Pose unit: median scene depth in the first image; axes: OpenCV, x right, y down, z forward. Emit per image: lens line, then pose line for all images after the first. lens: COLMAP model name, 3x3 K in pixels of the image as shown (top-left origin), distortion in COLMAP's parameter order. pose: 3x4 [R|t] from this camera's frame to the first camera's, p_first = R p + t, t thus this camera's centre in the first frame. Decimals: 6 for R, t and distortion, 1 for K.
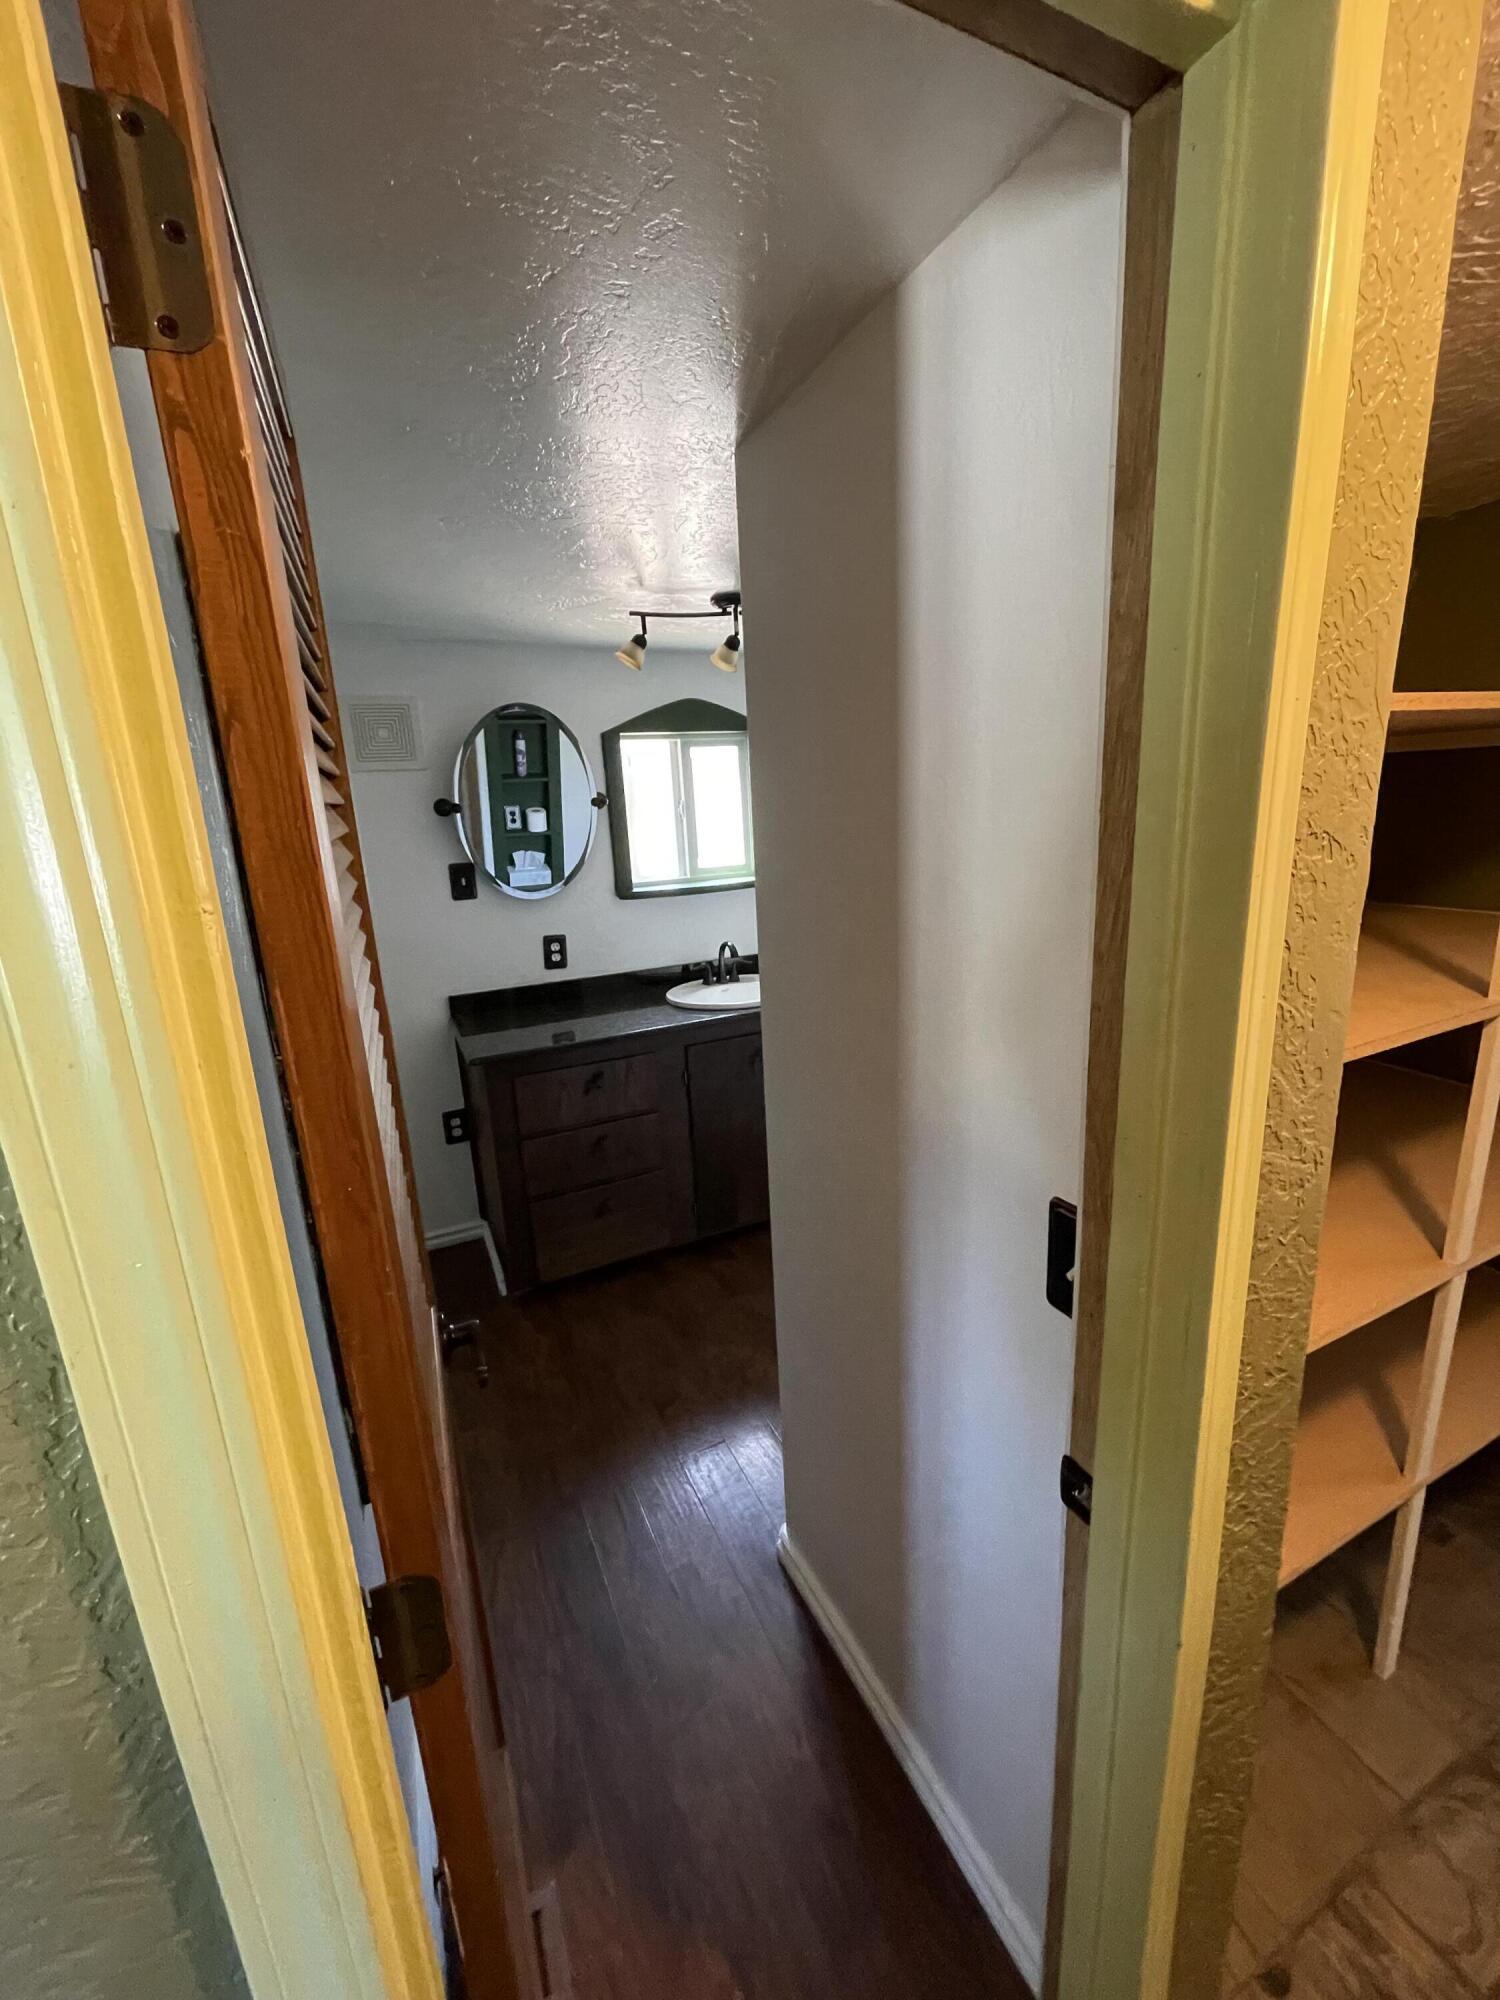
lens RADIAL K [[815.3, 0, 761.3], [0, 815.3, 995.1], [0, 0, 1]] dist [0.005587, 0.000167]
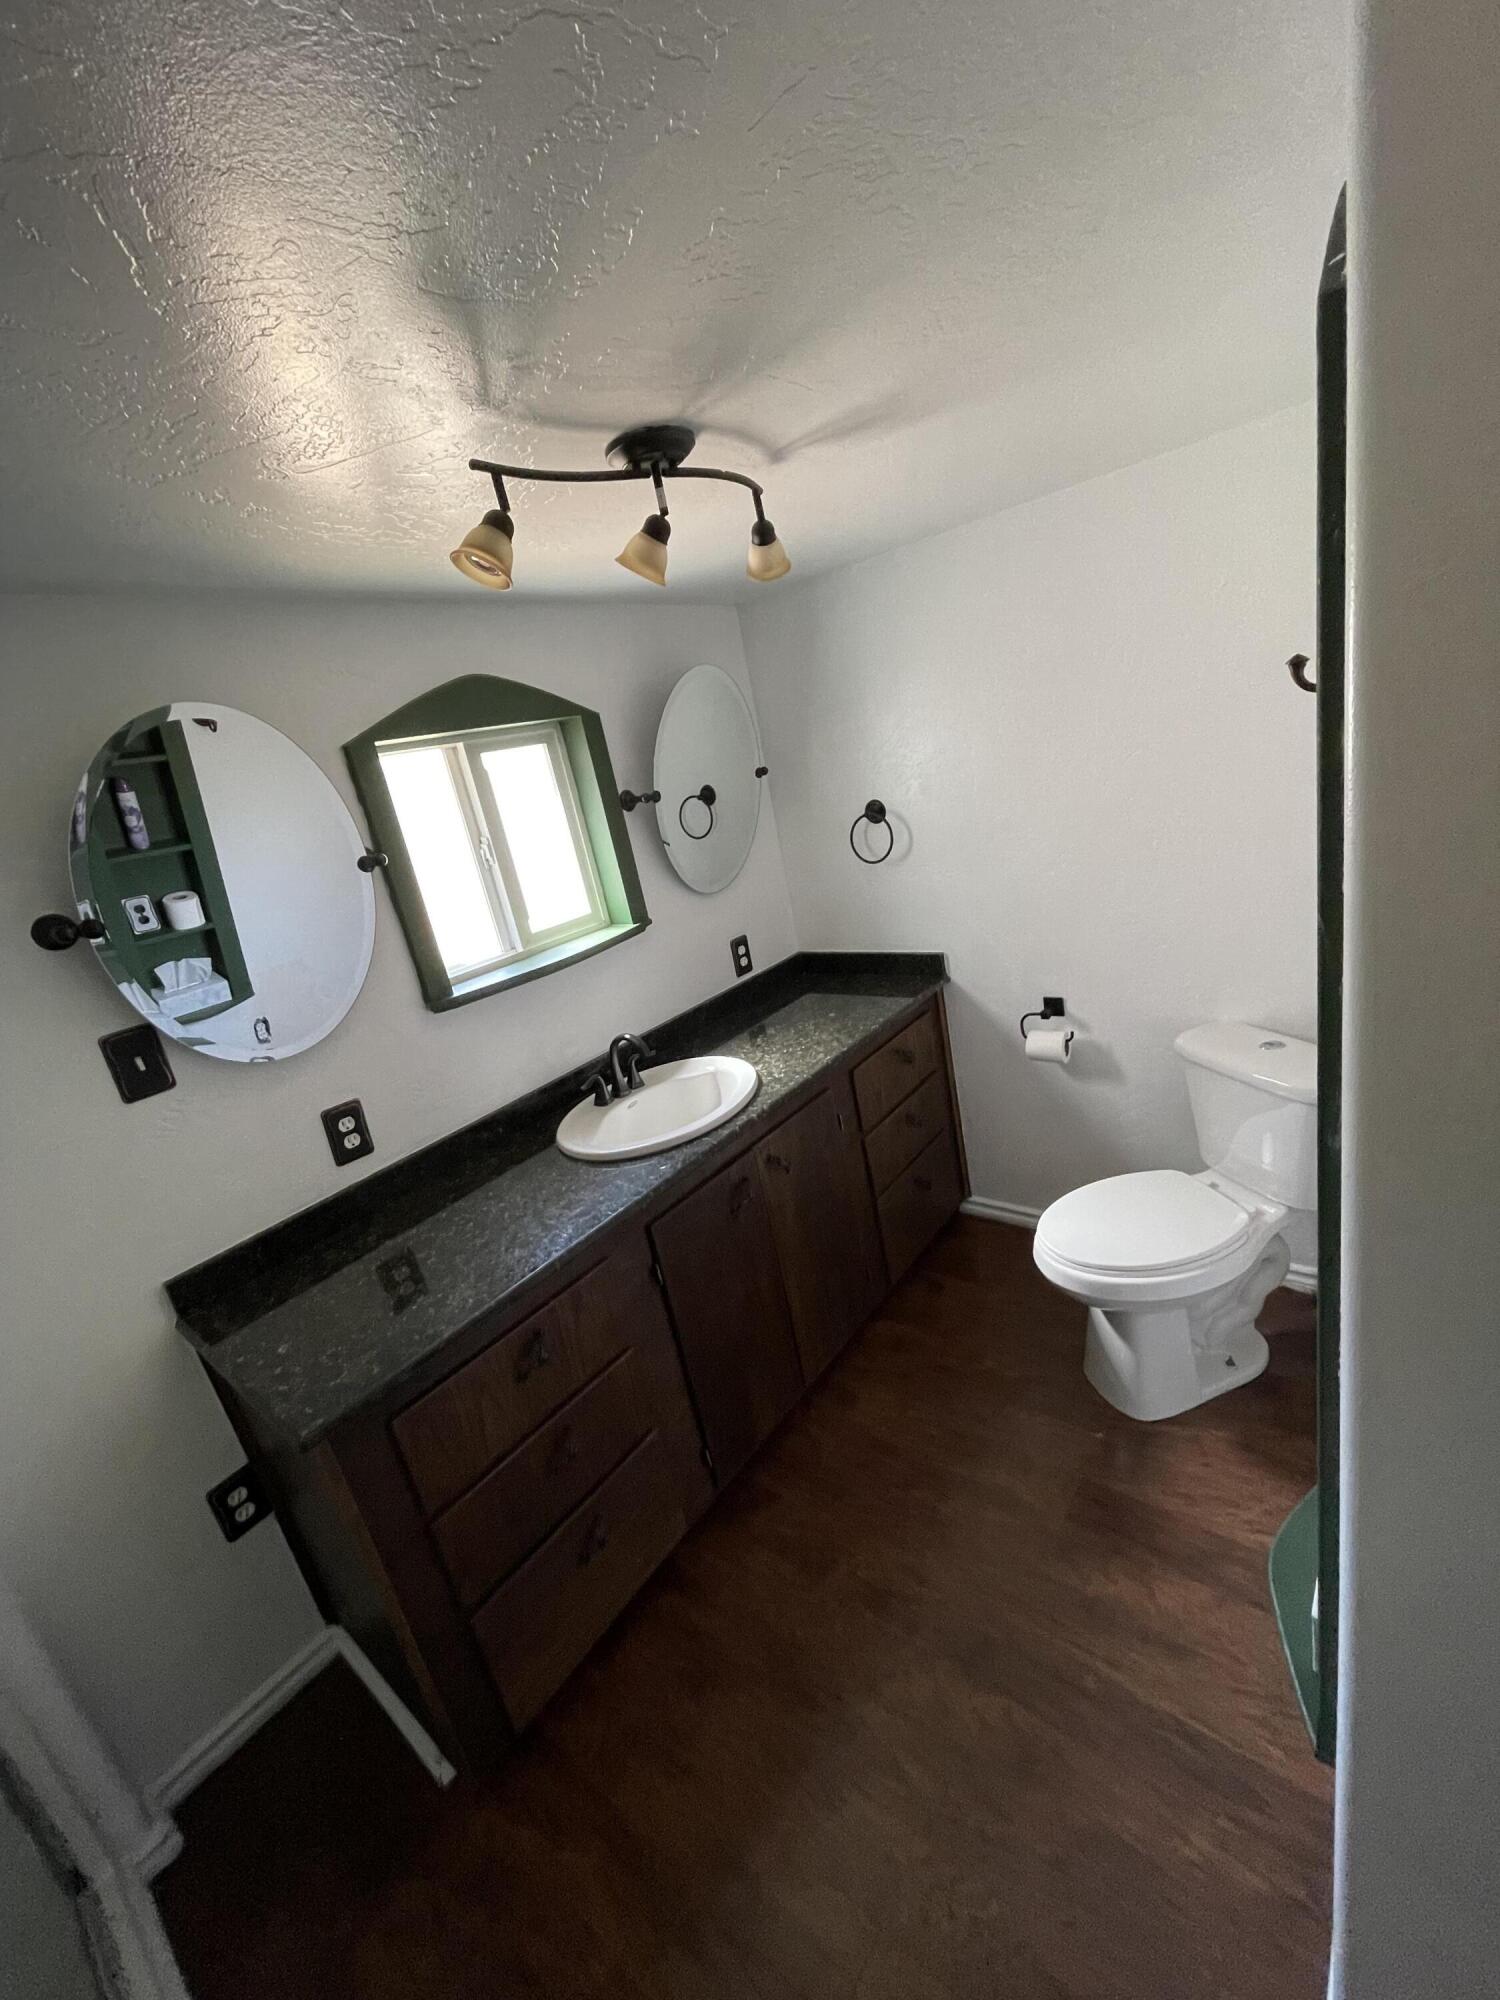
lens RADIAL K [[815.2, 0, 756.3], [0, 815.2, 989.9], [0, 0, 1]] dist [-0.011391, 0.000000]
pose [[0.895855, -0.242056, 0.372630, -0.179830], [0.244978, 0.968691, 0.040287, -0.100240], [-0.370715, 0.055195, 0.927105, 0.350606]]
